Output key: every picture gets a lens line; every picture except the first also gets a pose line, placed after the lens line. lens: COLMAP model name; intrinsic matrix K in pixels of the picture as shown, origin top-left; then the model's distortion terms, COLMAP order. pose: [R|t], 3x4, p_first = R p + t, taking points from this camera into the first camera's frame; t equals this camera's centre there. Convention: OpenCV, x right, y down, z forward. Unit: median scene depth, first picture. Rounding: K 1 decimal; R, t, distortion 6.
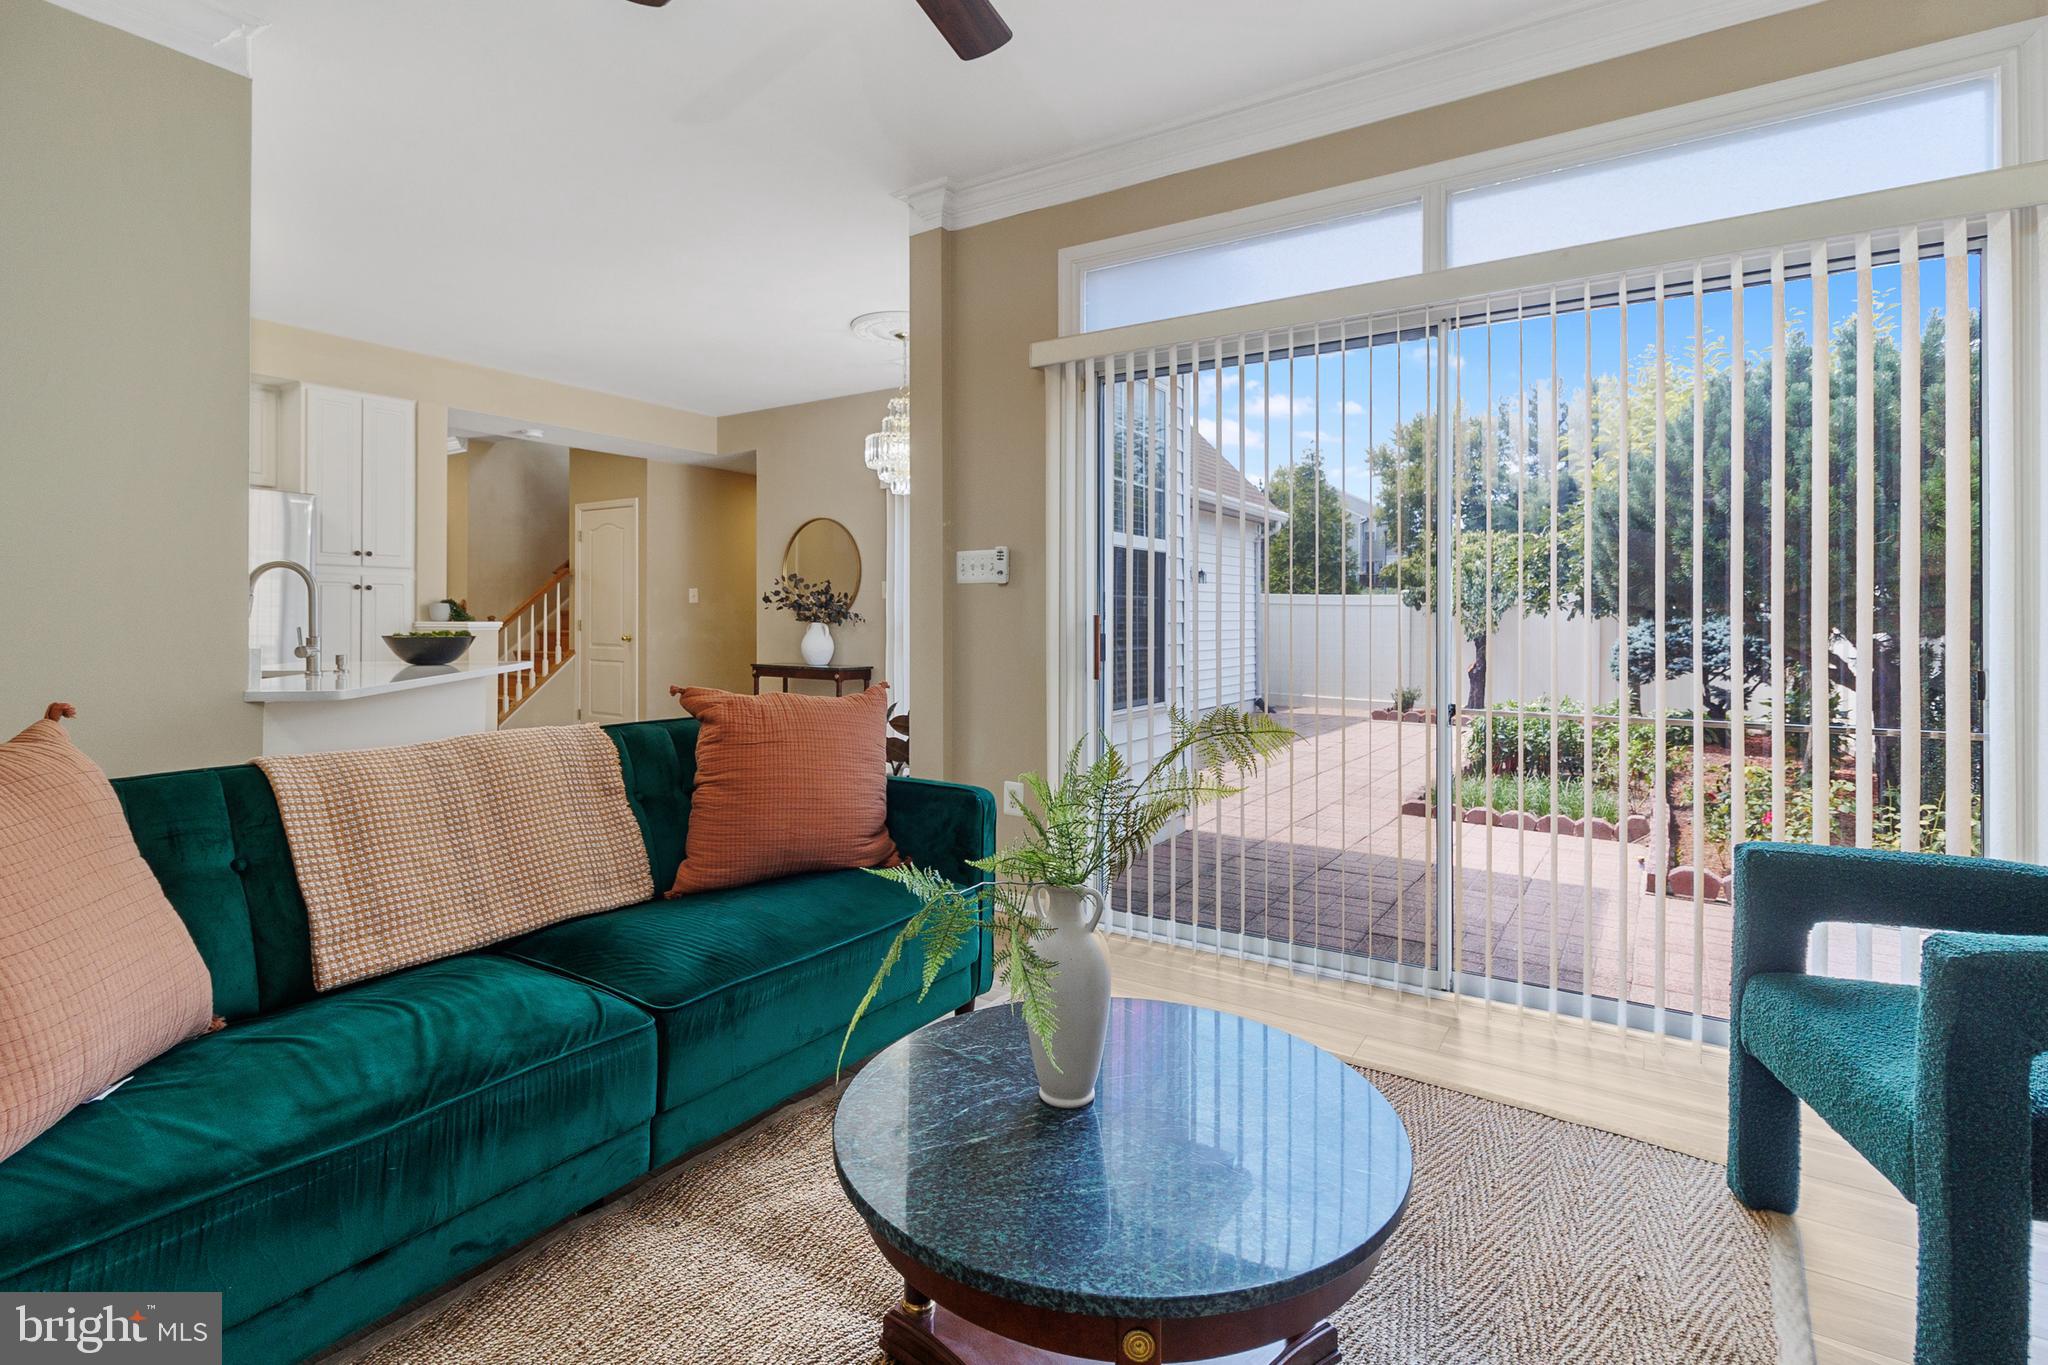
lens RADIAL K [[960.3, 0, 1001.3], [0, 960.3, 614.6], [0, 0, 1]] dist [0.002093, -0.001294]
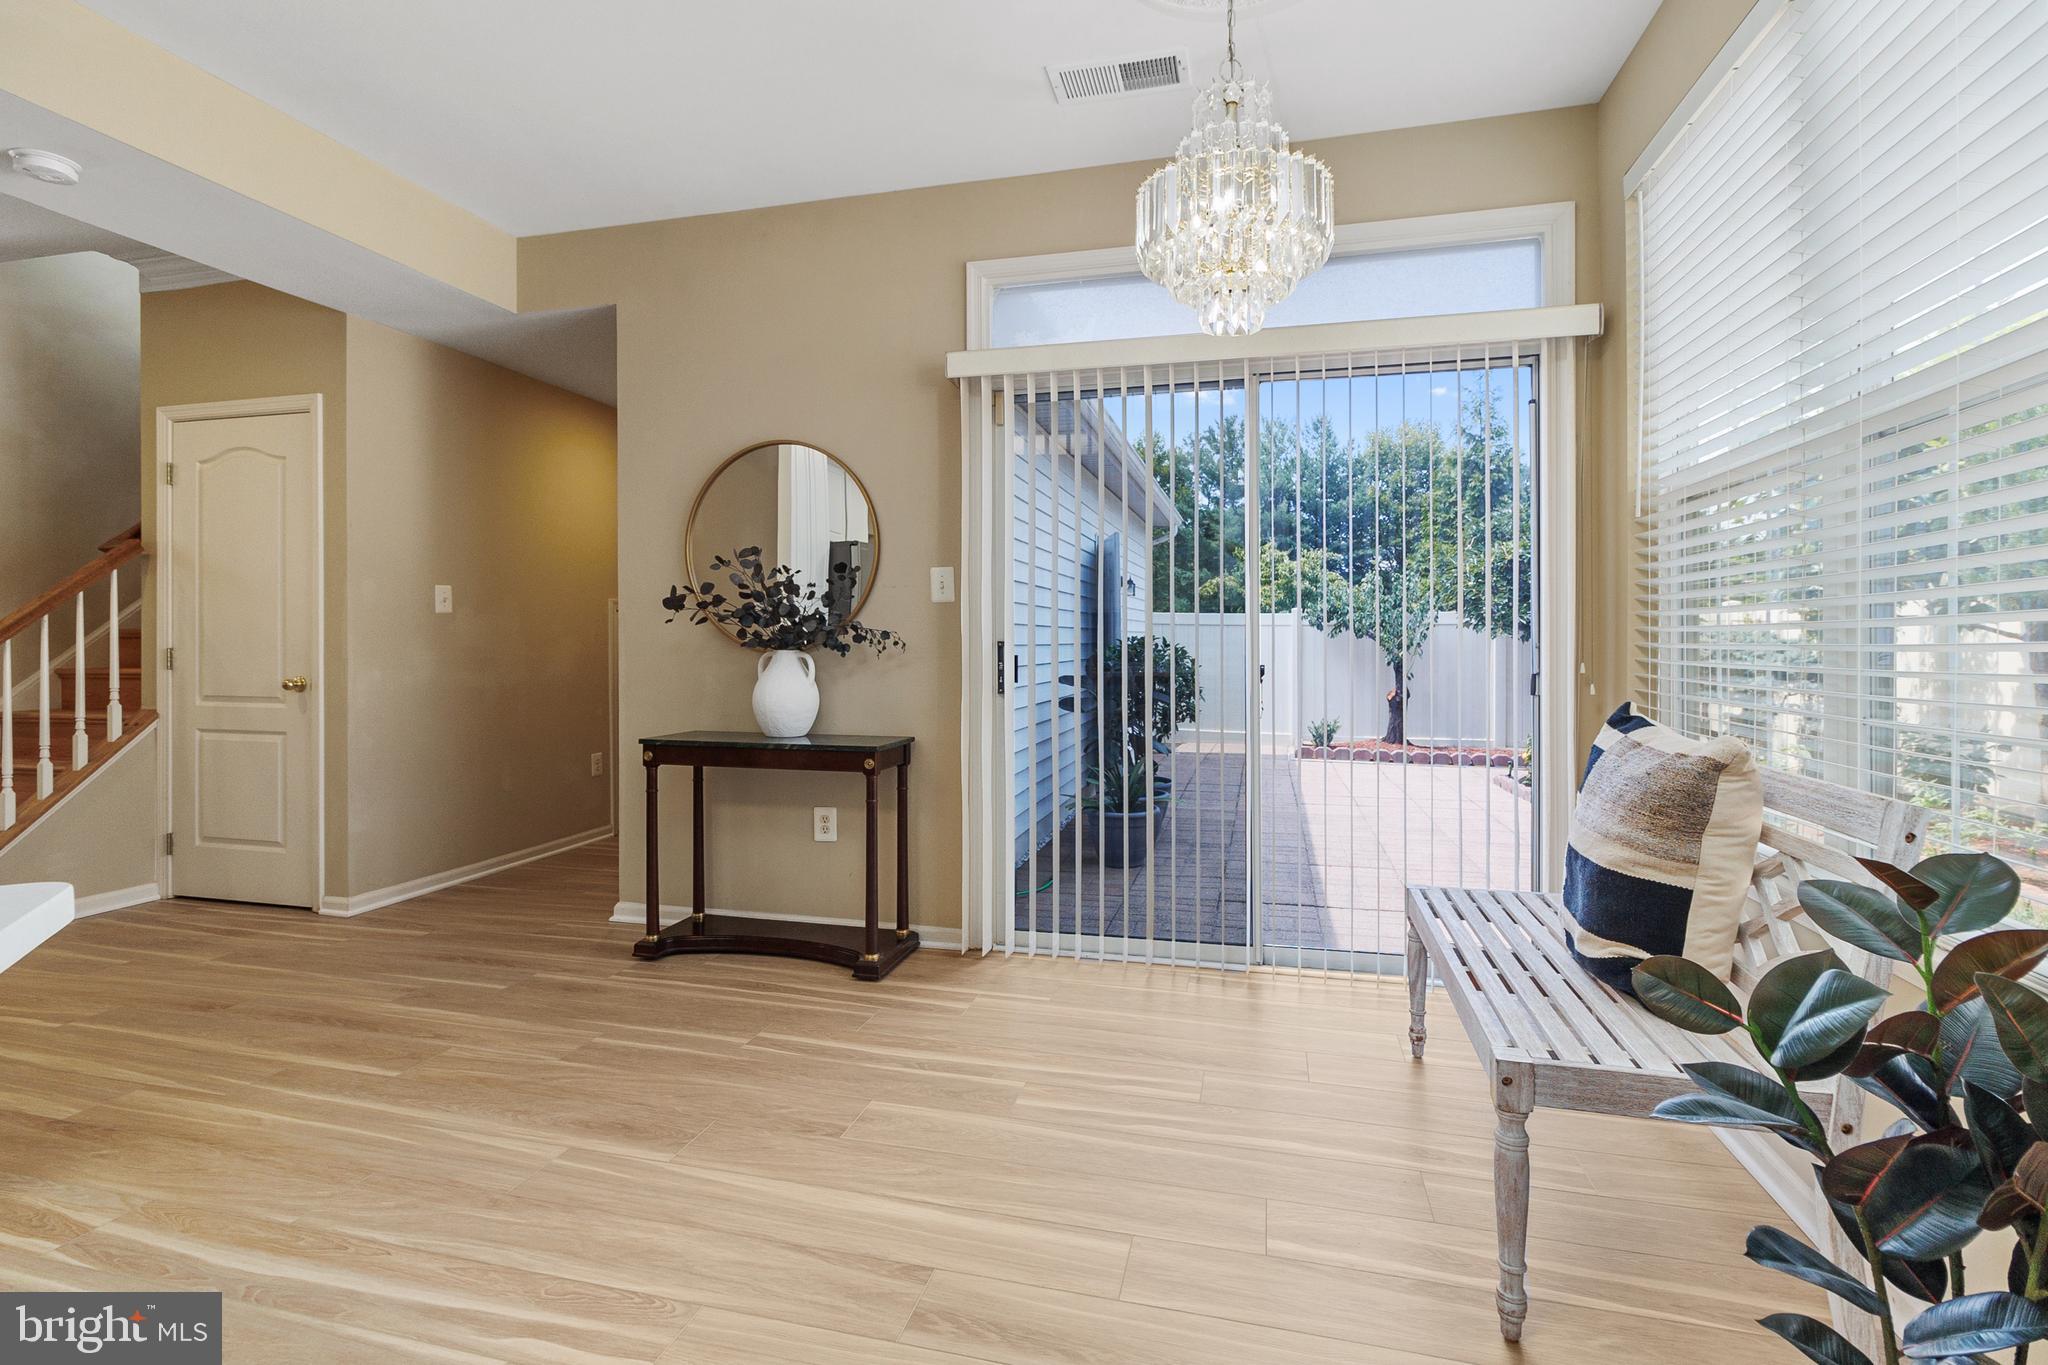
lens RADIAL K [[960.3, 0, 1010.3], [0, 960.3, 639.4], [0, 0, 1]] dist [0.002093, -0.001294]
pose [[0.944782, -0.001293, 0.327696, -0.202897], [0.001790, 0.999998, -0.001215, 0.003077], [-0.327693, 0.001734, 0.944783, 0.415608]]
